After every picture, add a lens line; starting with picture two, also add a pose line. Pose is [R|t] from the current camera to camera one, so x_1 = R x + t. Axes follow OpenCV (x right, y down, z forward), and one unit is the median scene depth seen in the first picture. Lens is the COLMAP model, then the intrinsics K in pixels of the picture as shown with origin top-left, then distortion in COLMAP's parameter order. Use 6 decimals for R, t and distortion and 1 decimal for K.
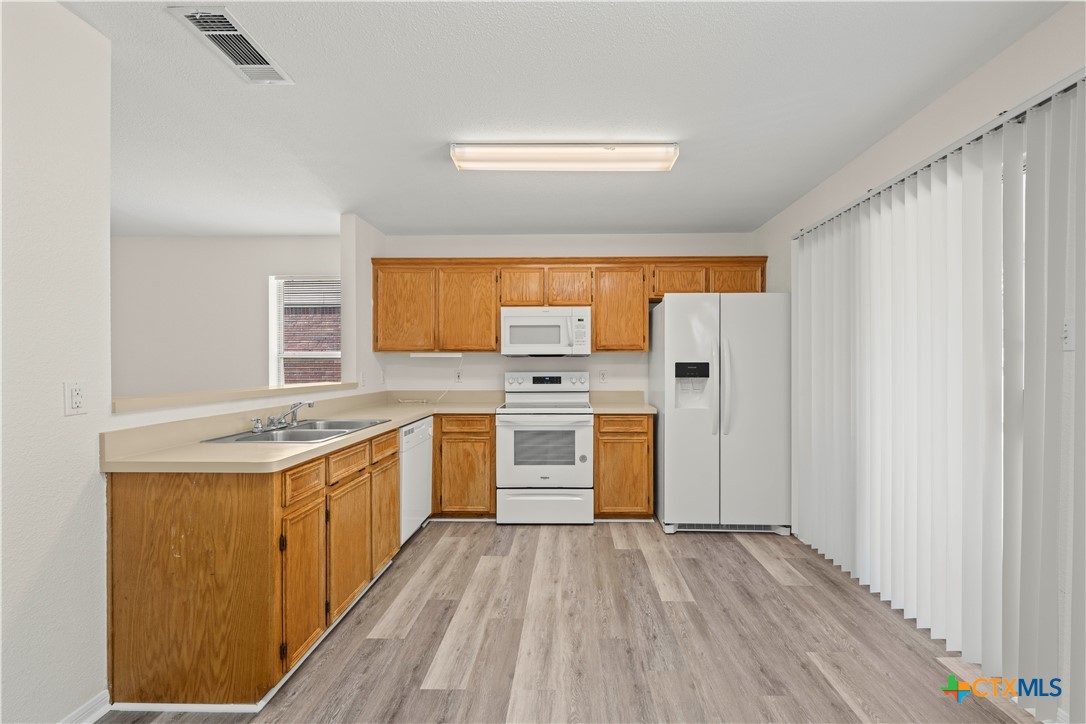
lens RADIAL K [[446.1, 0, 550.6], [0, 446.1, 365.3], [0, 0, 1]] dist [0.000082, -0.000108]
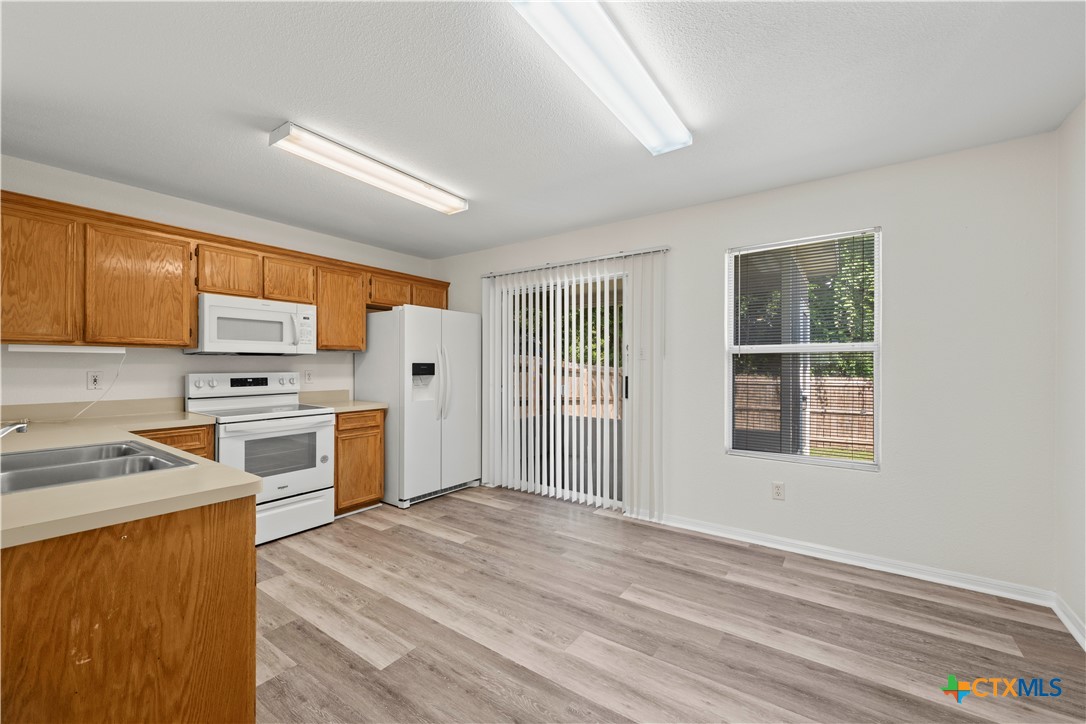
lens RADIAL K [[432.8, 0, 550.5], [0, 432.8, 365.2], [0, 0, 1]] dist [0.000572, -0.000151]
pose [[0.556645, 0.002207, 0.830748, -0.472352], [-0.001532, 0.999997, -0.001630, 0.000828], [-0.830749, -0.000365, 0.556647, 0.046677]]
